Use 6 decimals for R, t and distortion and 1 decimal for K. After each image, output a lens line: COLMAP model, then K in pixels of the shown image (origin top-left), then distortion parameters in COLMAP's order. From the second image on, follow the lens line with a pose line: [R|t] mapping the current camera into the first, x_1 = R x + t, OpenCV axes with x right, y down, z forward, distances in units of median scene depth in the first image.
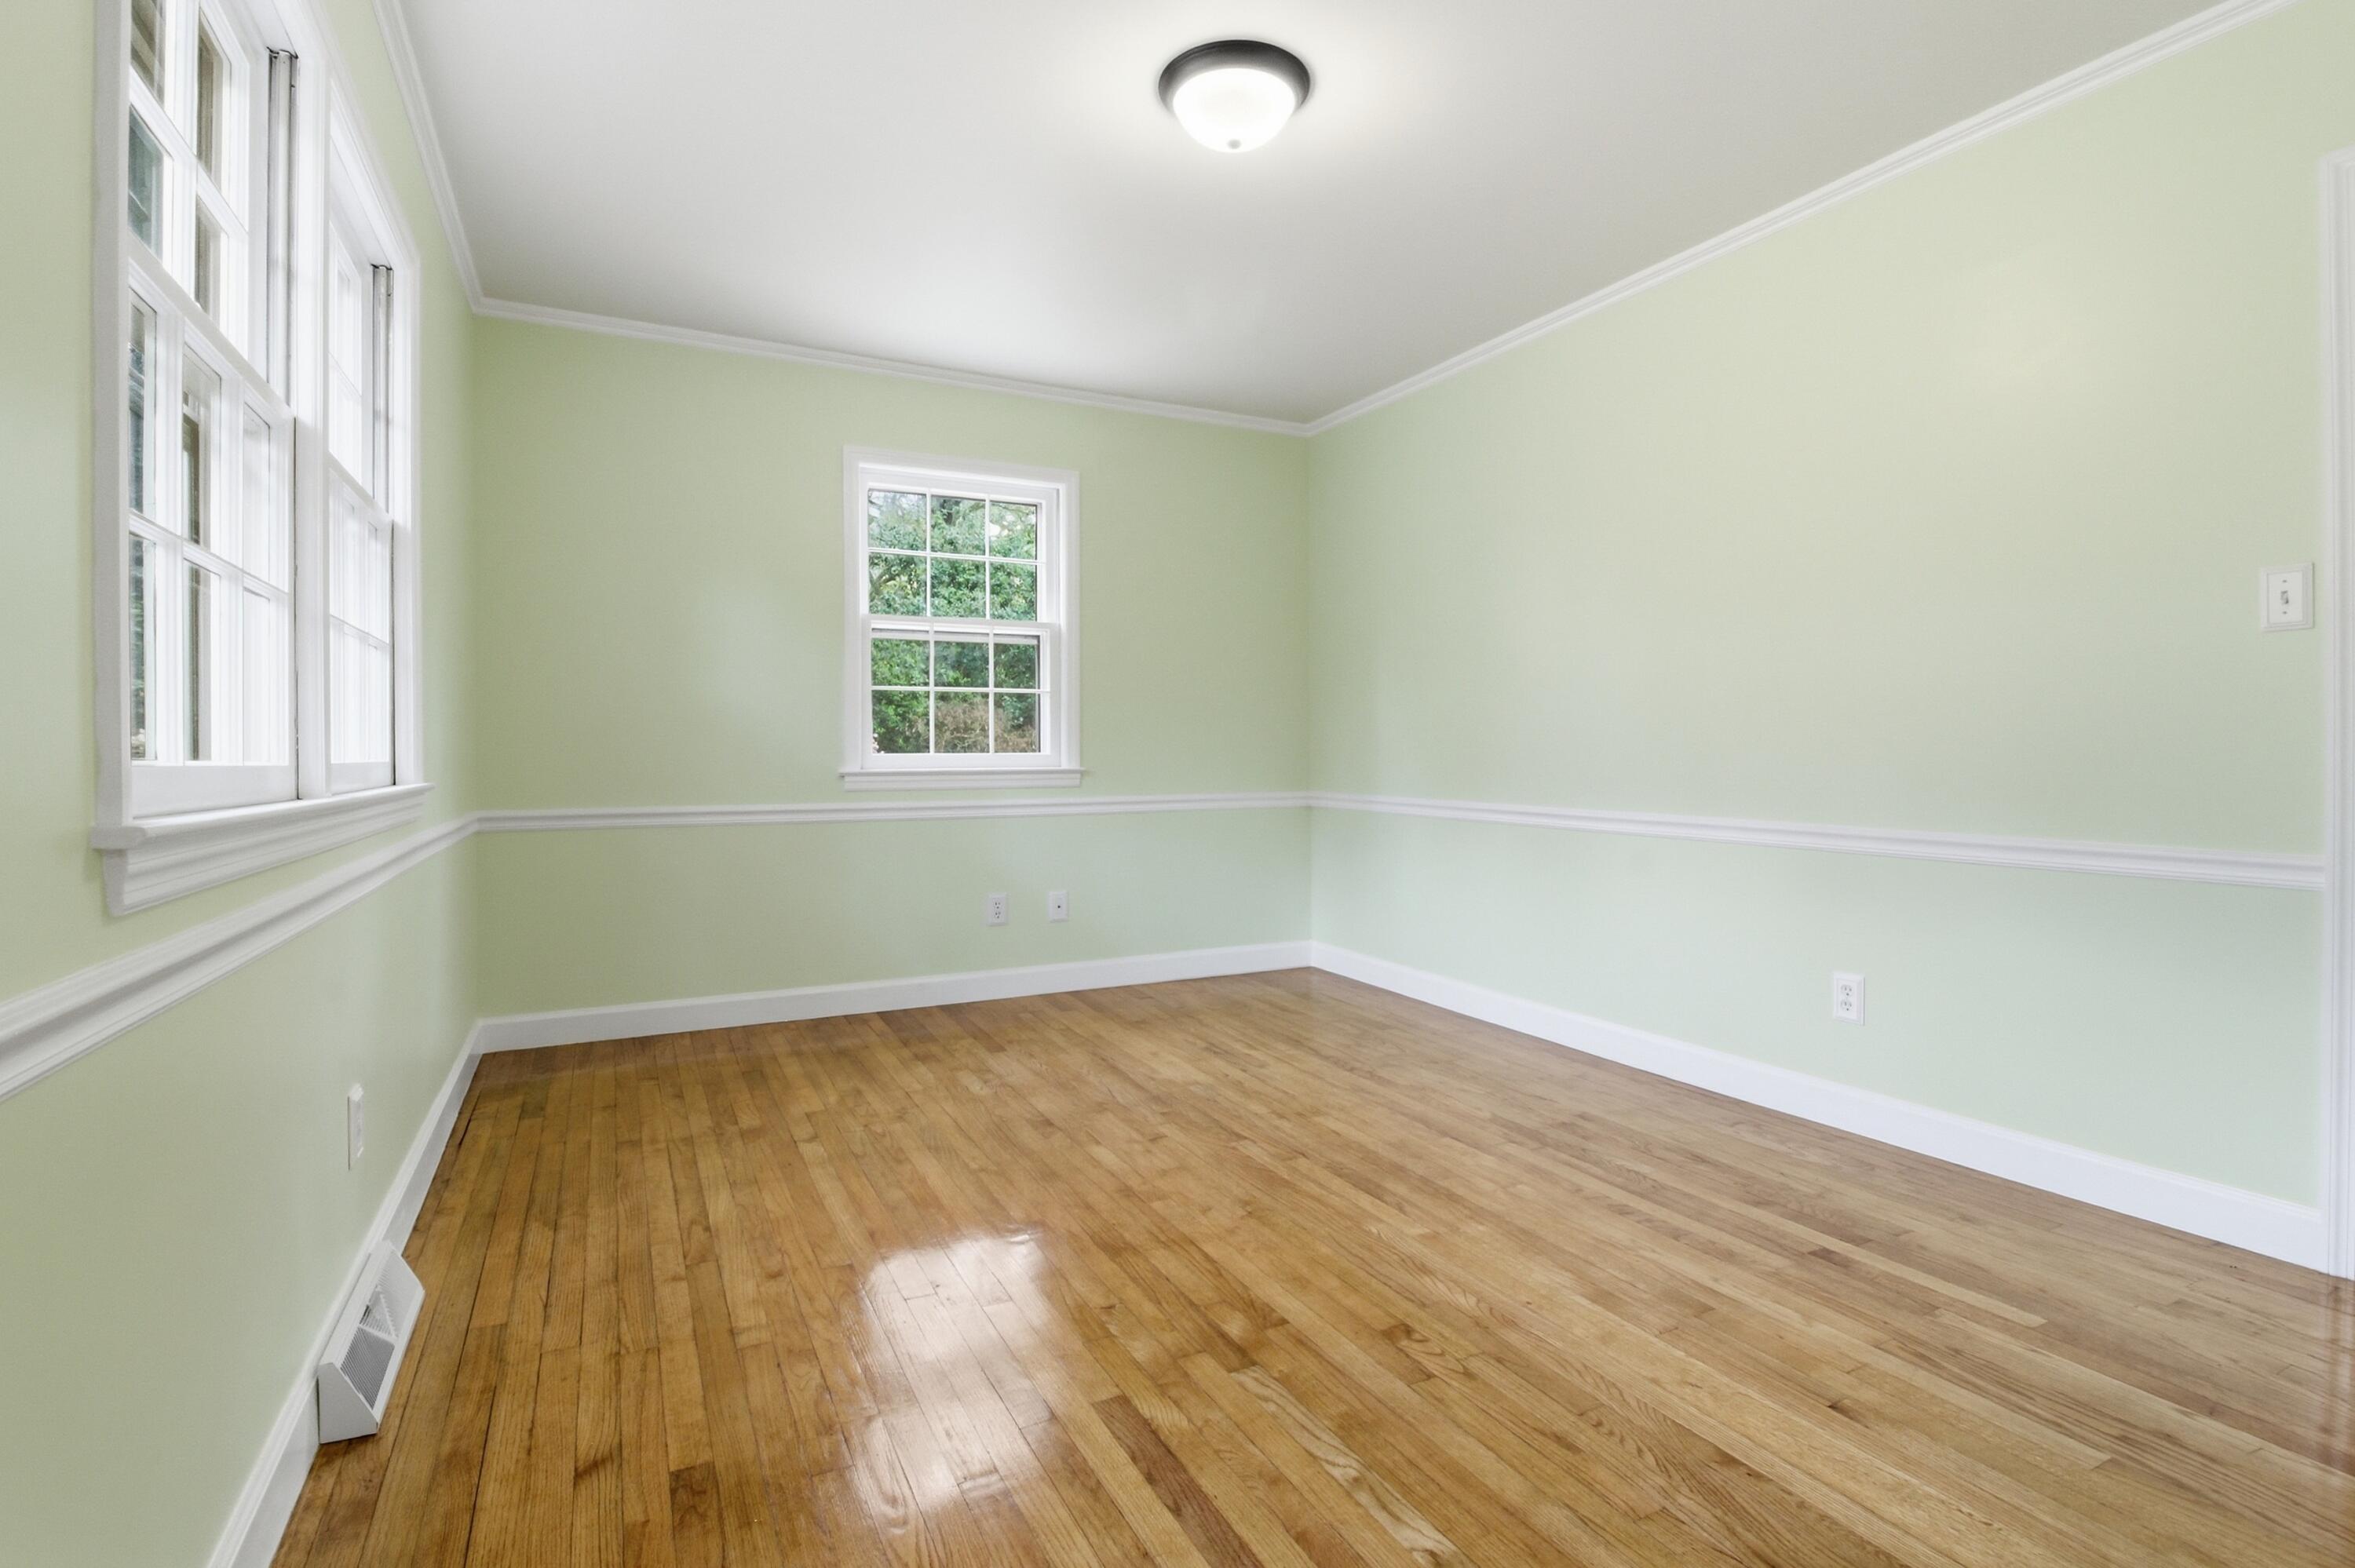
lens RADIAL K [[1125.6, 0, 1202.4], [0, 1125.6, 757.0], [0, 0, 1]] dist [0.002176, -0.011425]
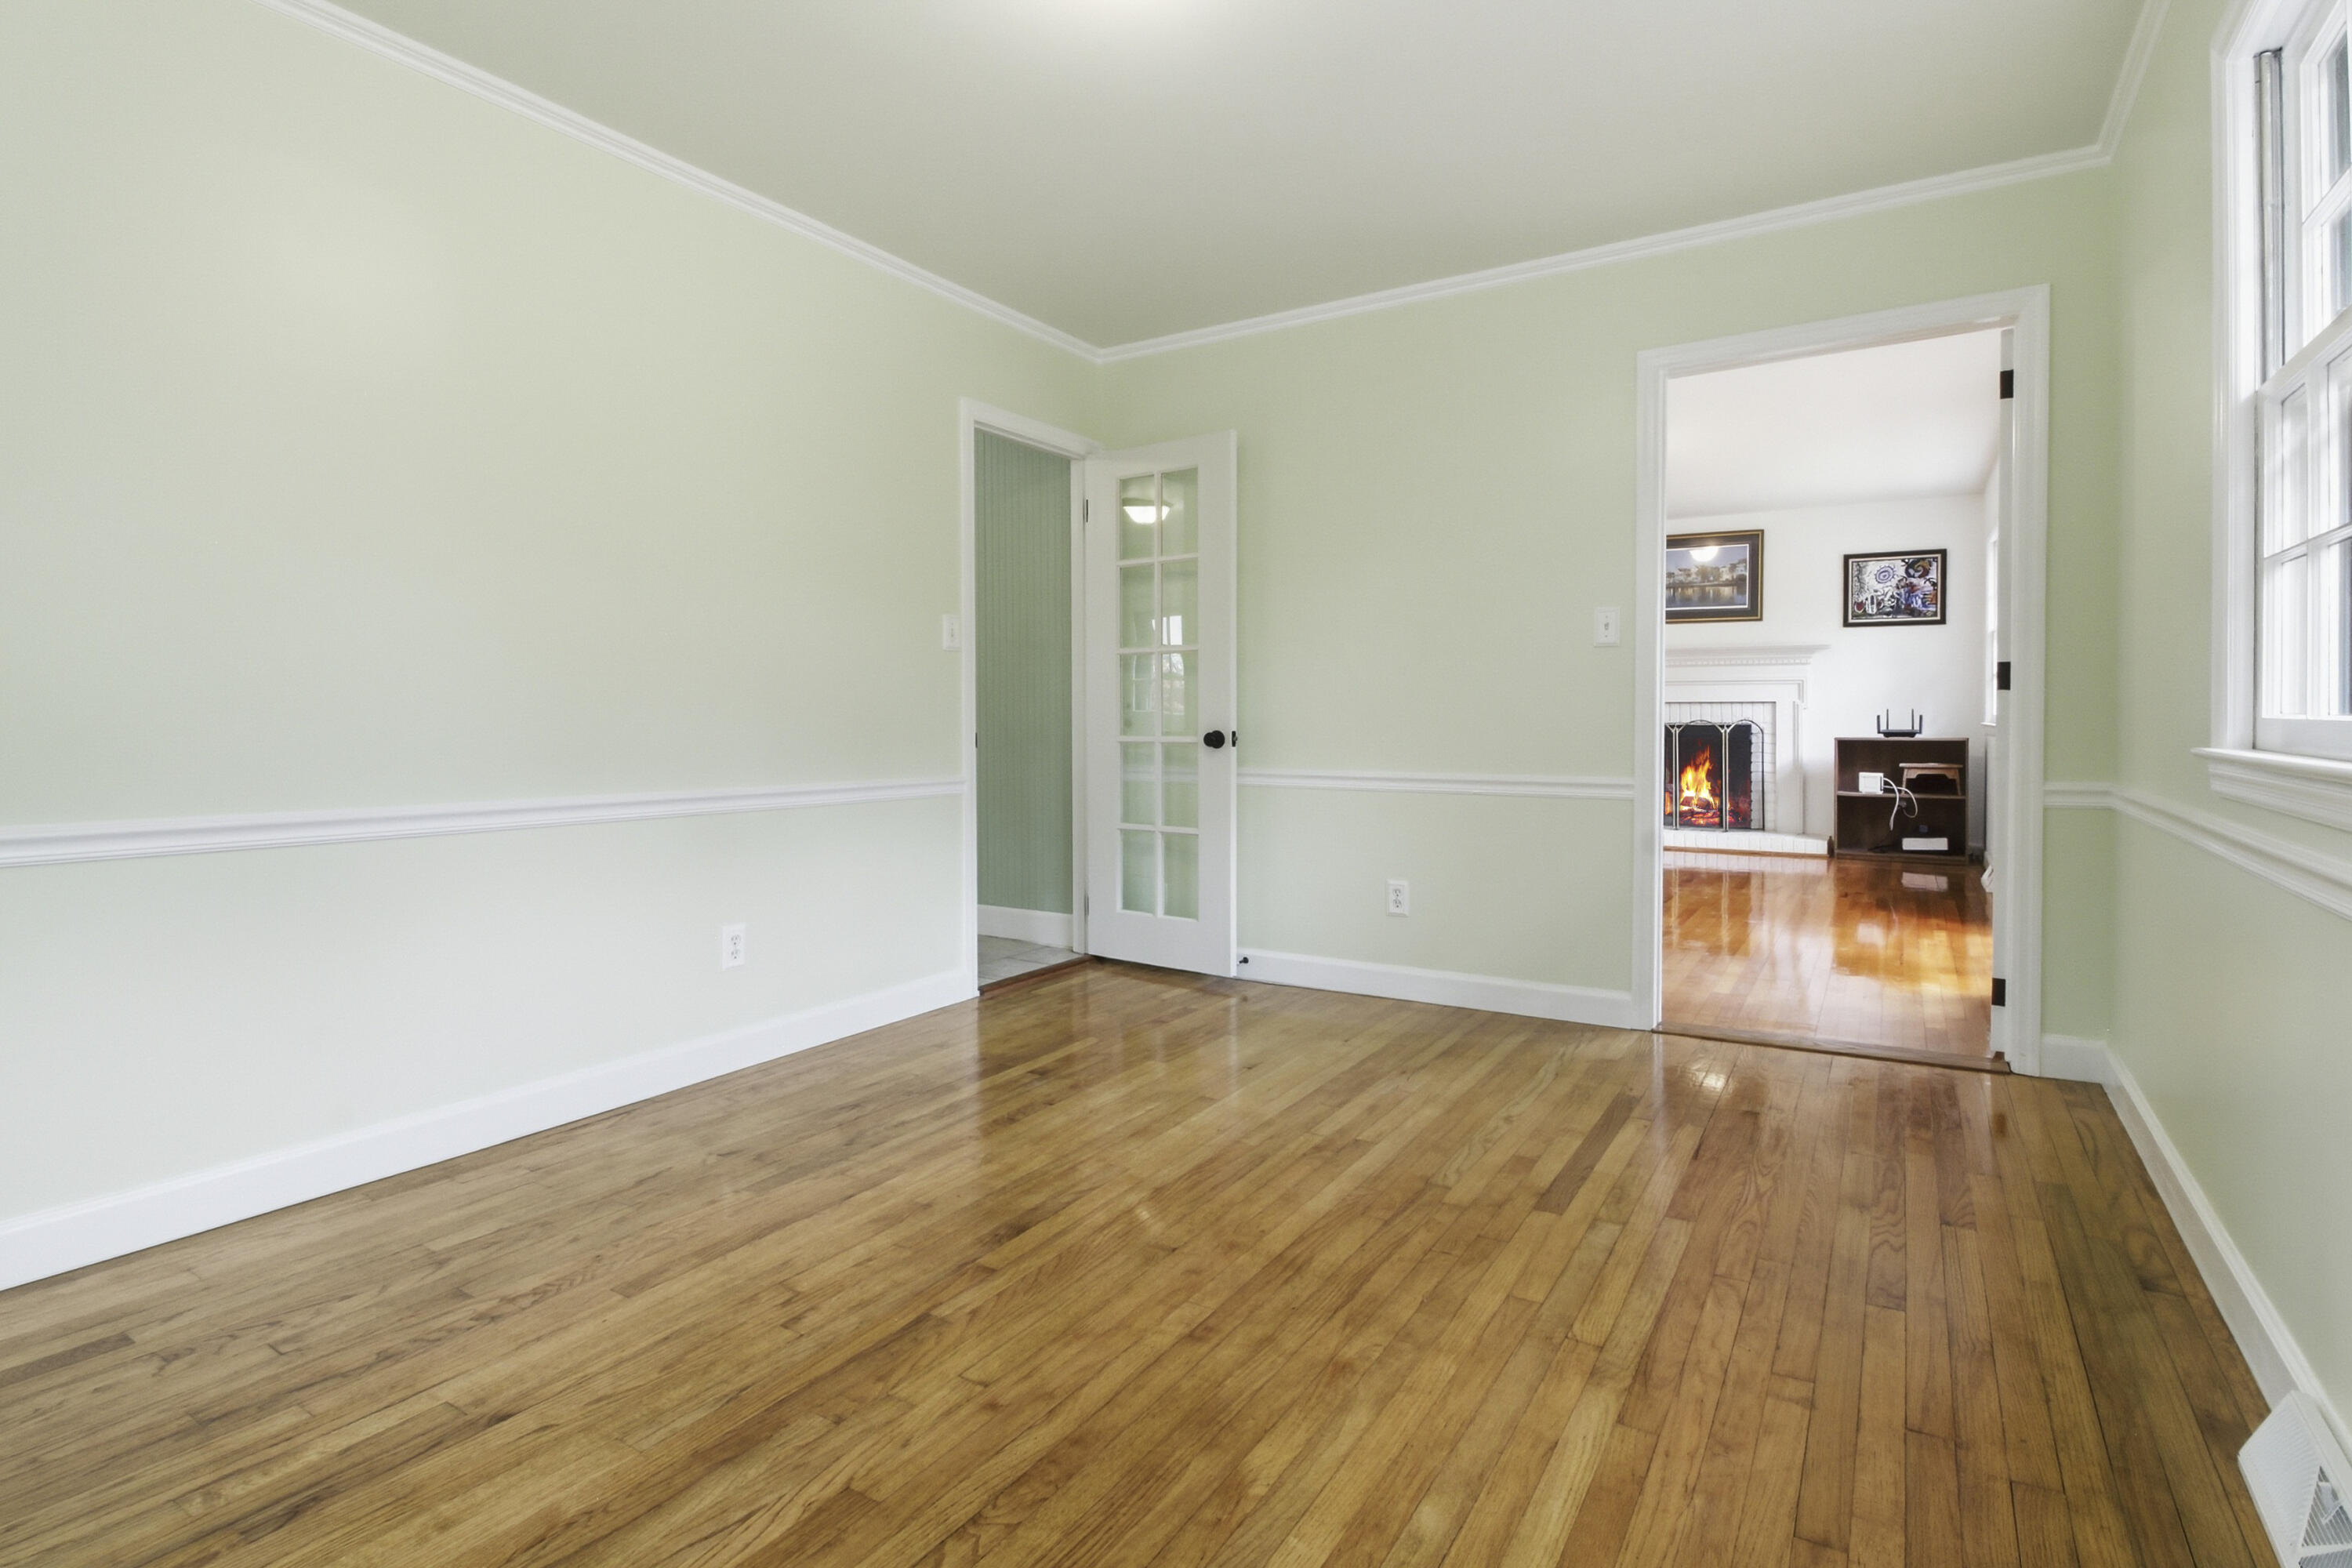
lens RADIAL K [[1124.3, 0, 1200.9], [0, 1124.3, 757.0], [0, 0, 1]] dist [0.002176, -0.011425]
pose [[-0.503747, -0.024841, 0.863494, -0.612073], [0.009169, 0.999376, 0.034099, 0.000318], [-0.863802, 0.025095, -0.503205, 1.229539]]
